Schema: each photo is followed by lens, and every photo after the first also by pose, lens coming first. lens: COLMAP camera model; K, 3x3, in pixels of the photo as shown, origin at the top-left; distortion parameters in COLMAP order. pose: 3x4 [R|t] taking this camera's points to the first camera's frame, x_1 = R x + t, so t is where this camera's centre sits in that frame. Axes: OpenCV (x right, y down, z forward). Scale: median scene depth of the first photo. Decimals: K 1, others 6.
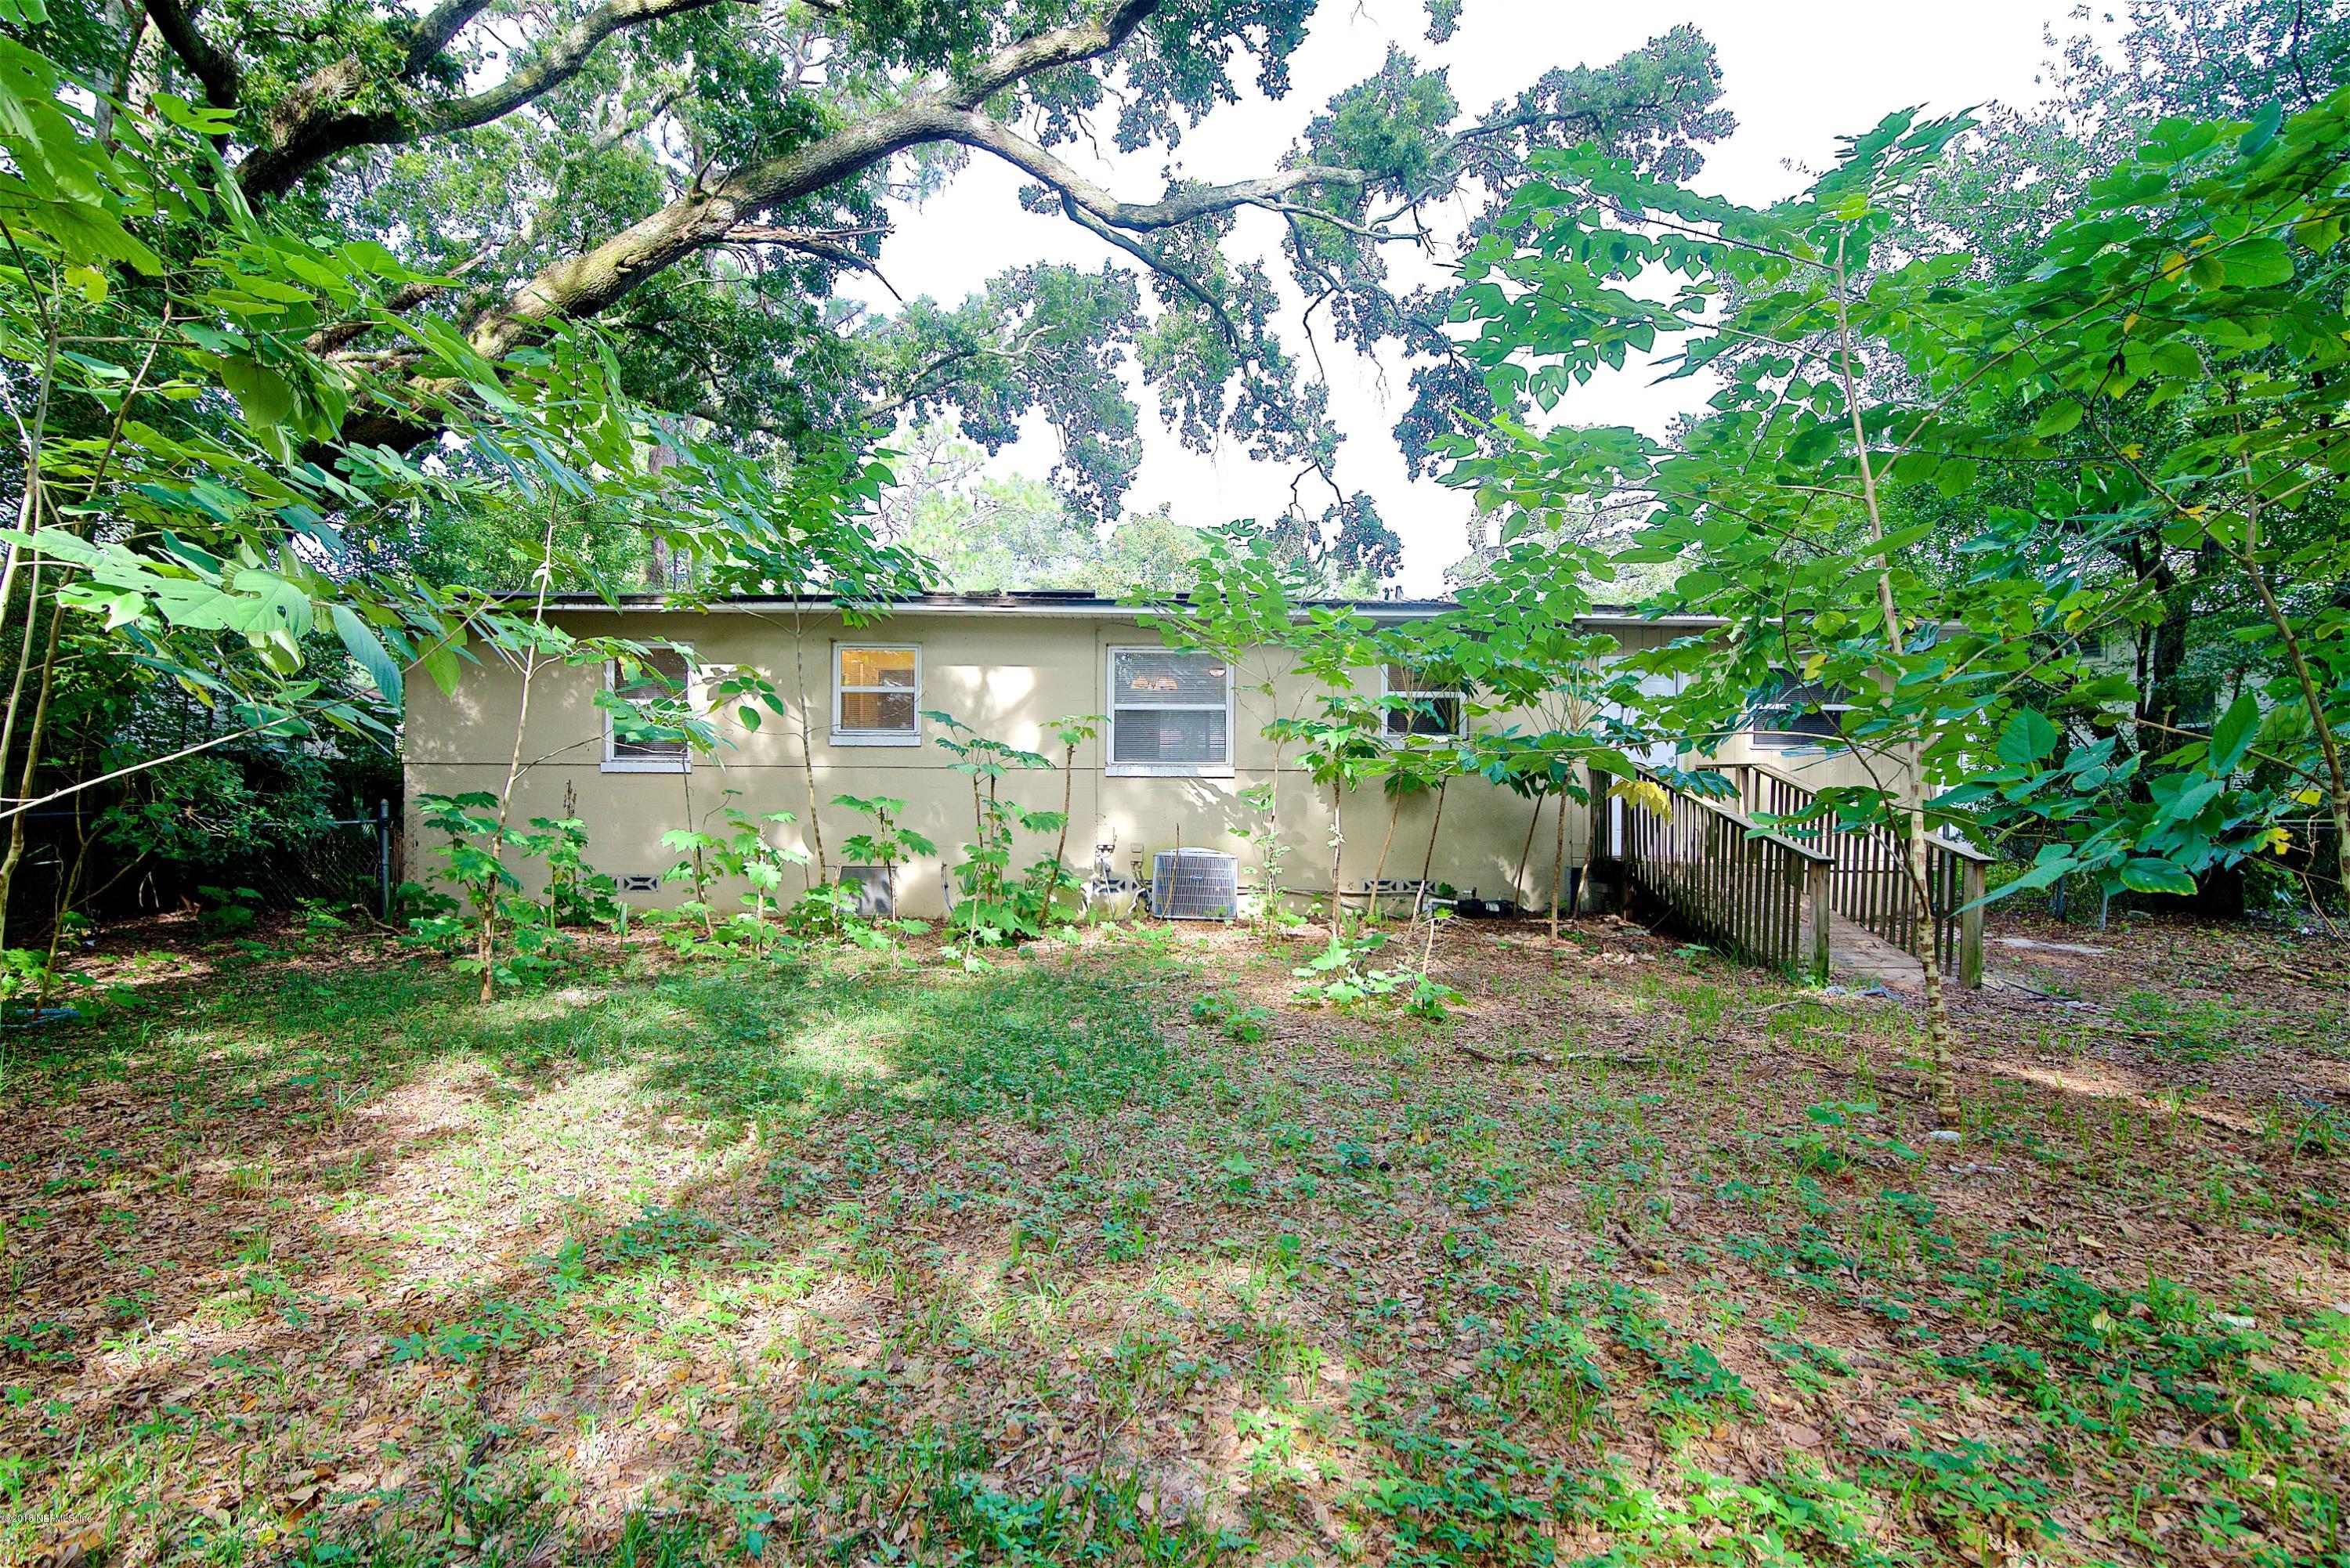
lens RADIAL K [[1127.9, 0, 1168.6], [0, 1127.9, 779.8], [0, 0, 1]] dist [-0.012953, -0.000239]
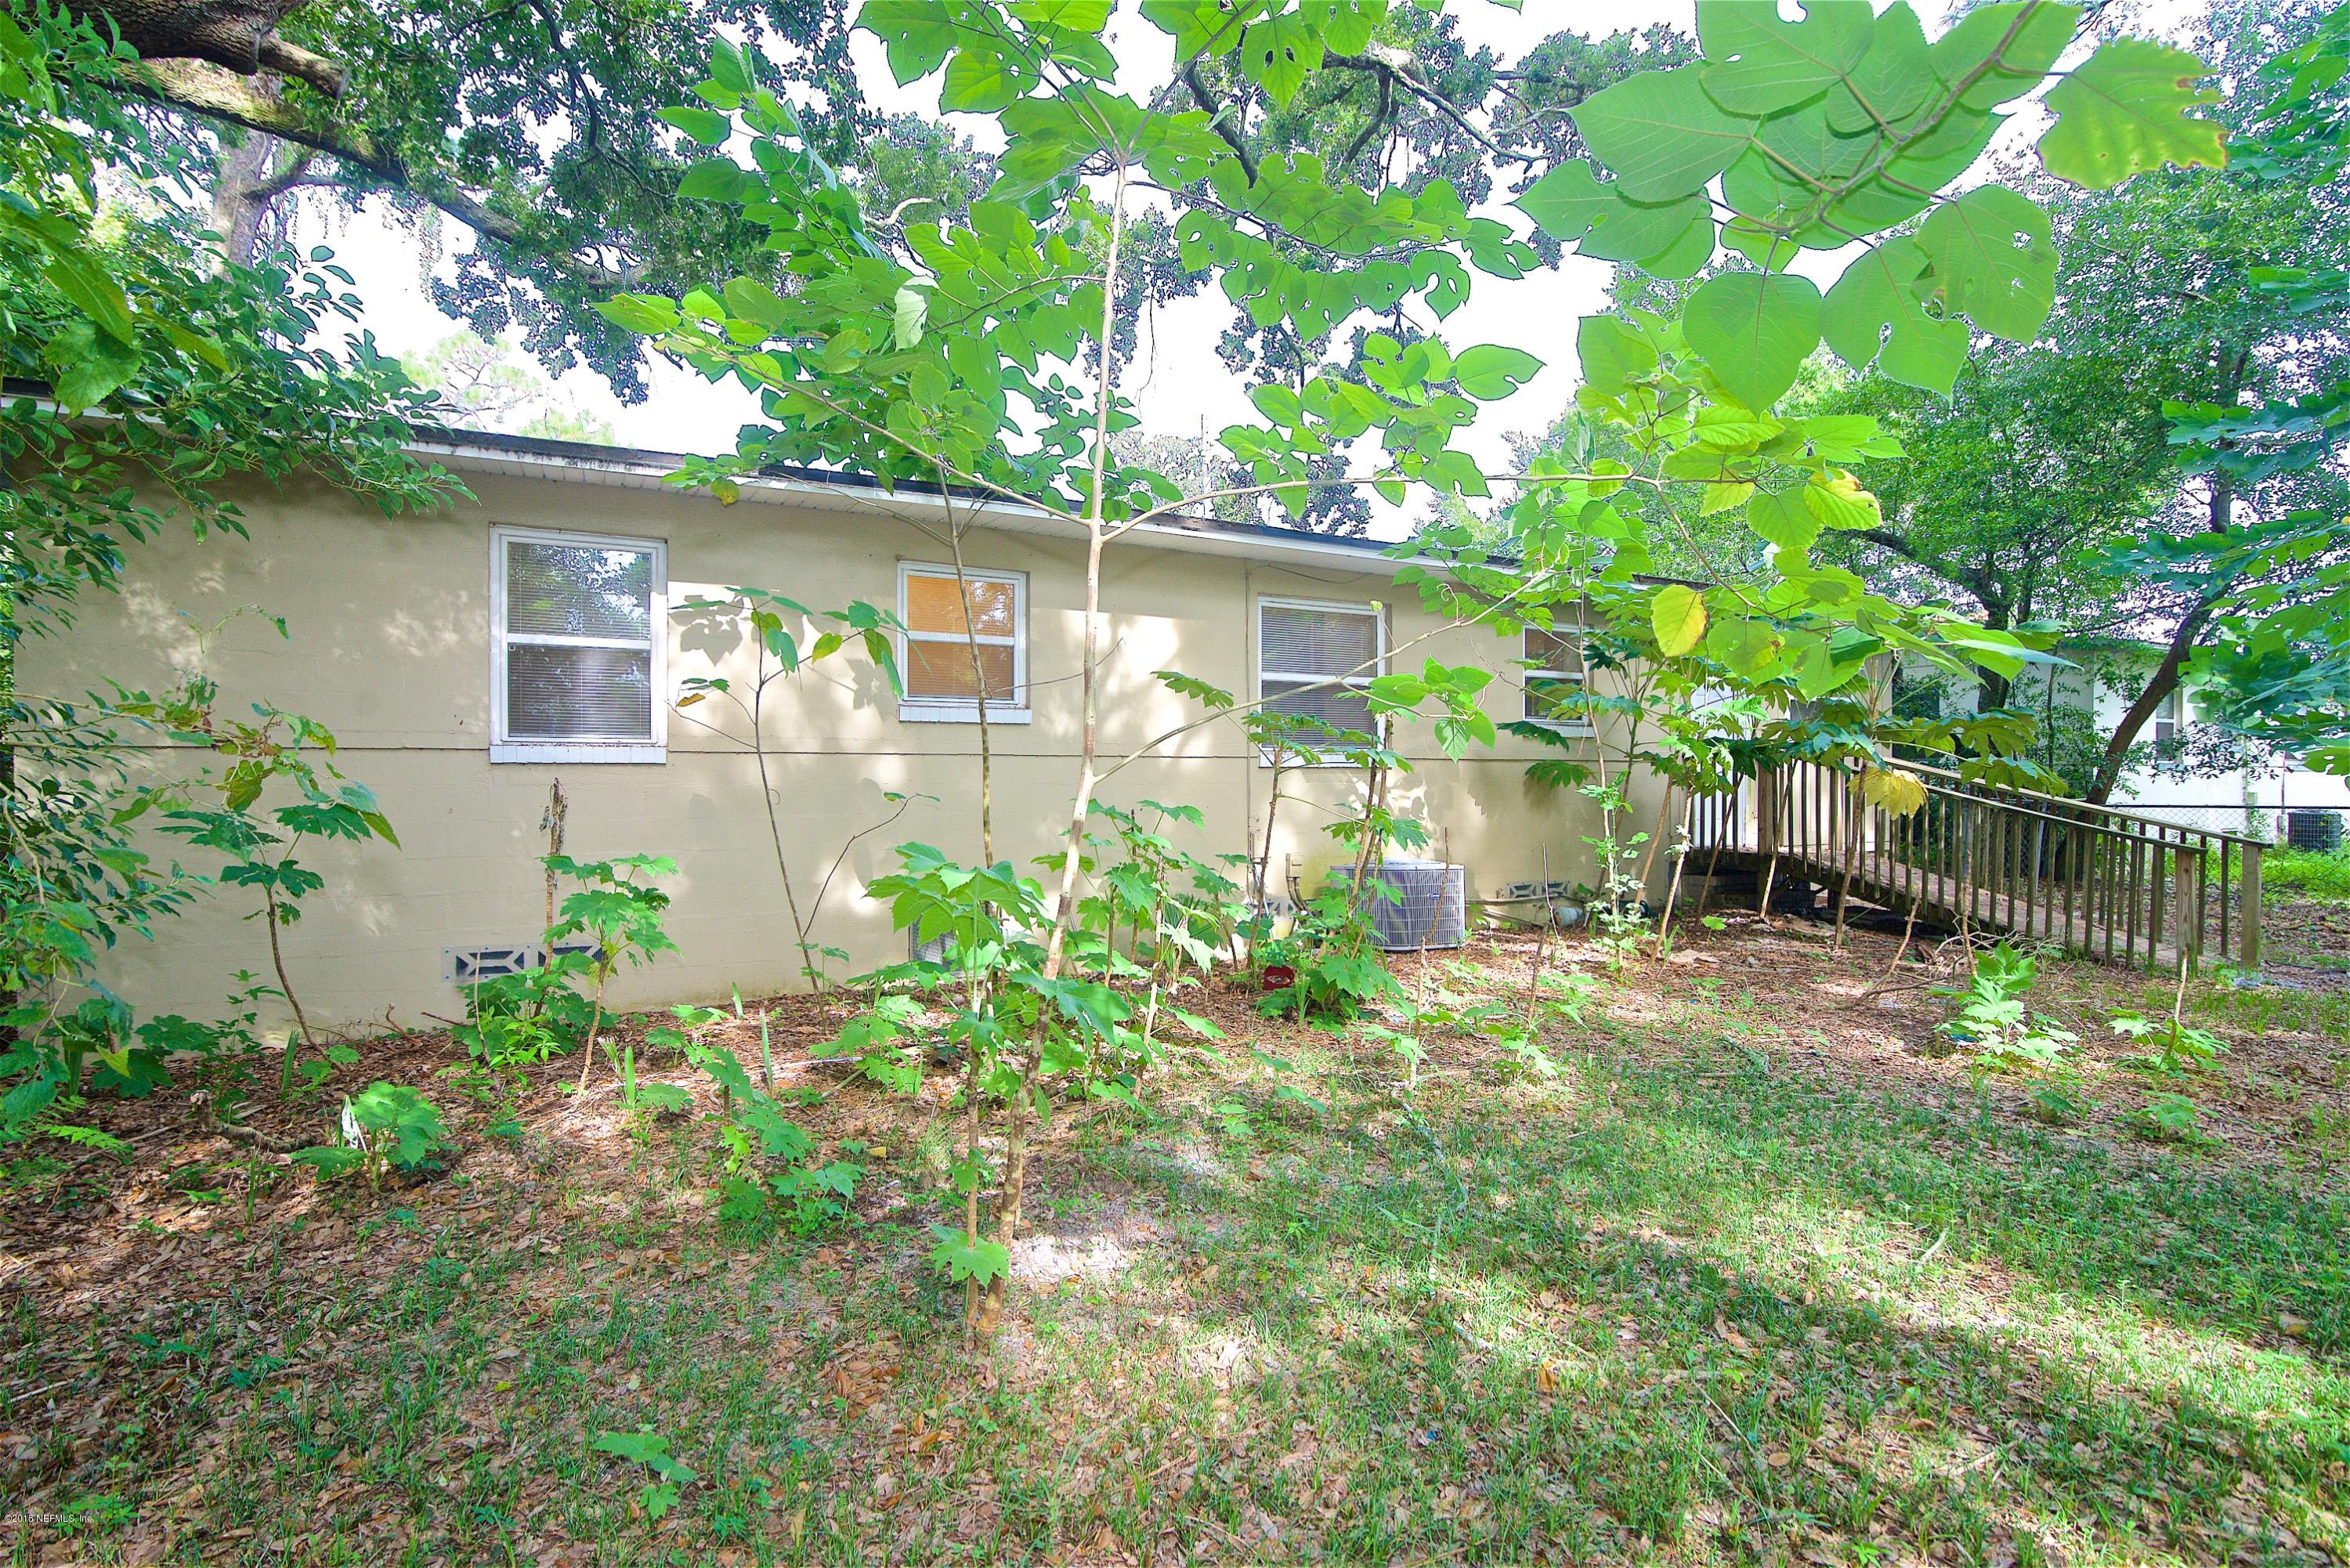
lens RADIAL K [[1058.2, 0, 1175.0], [0, 1058.2, 784.0], [0, 0, 1]] dist [-0.024742, -0.000019]
pose [[0.893618, -0.011888, 0.448671, -0.428910], [0.003484, 0.999803, 0.019553, -0.005783], [-0.448815, -0.015910, 0.893483, 0.386052]]
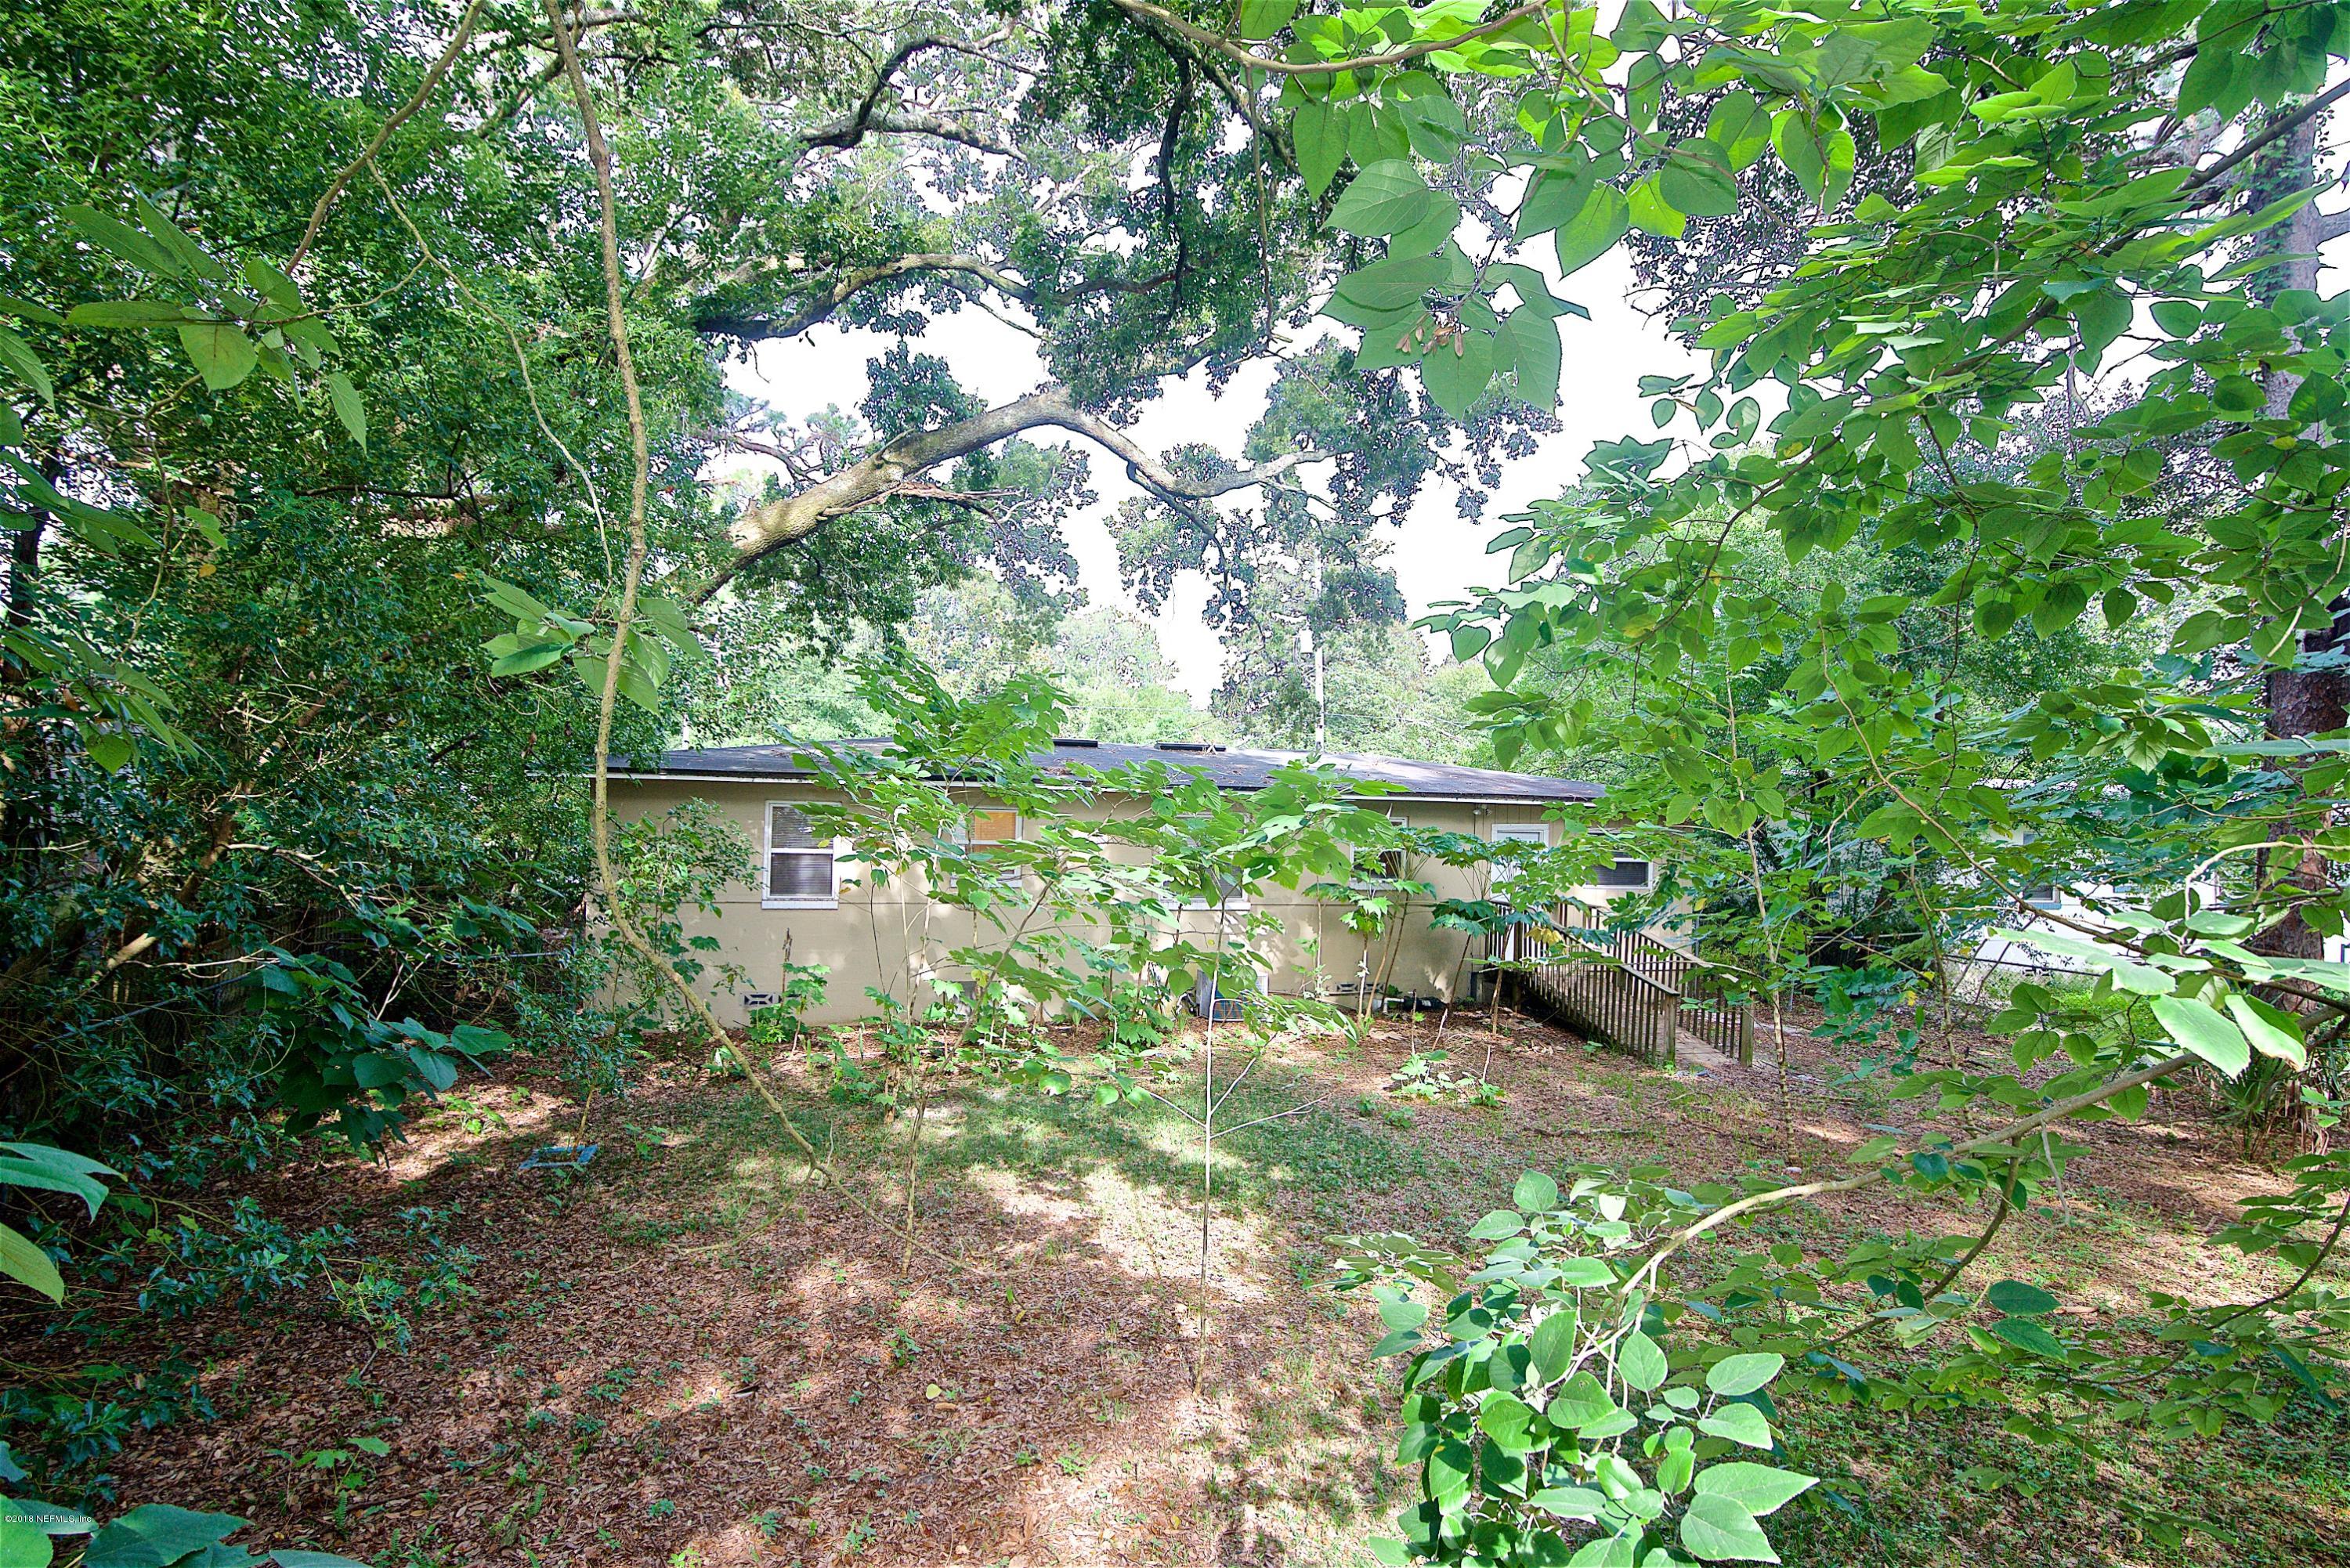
lens RADIAL K [[1127.9, 0, 1168.6], [0, 1127.9, 779.8], [0, 0, 1]] dist [-0.012953, -0.000239]
pose [[0.968422, 0.024663, 0.248094, -0.378469], [-0.021361, 0.999644, -0.015996, -0.136381], [-0.248400, 0.010191, 0.968604, -0.290349]]
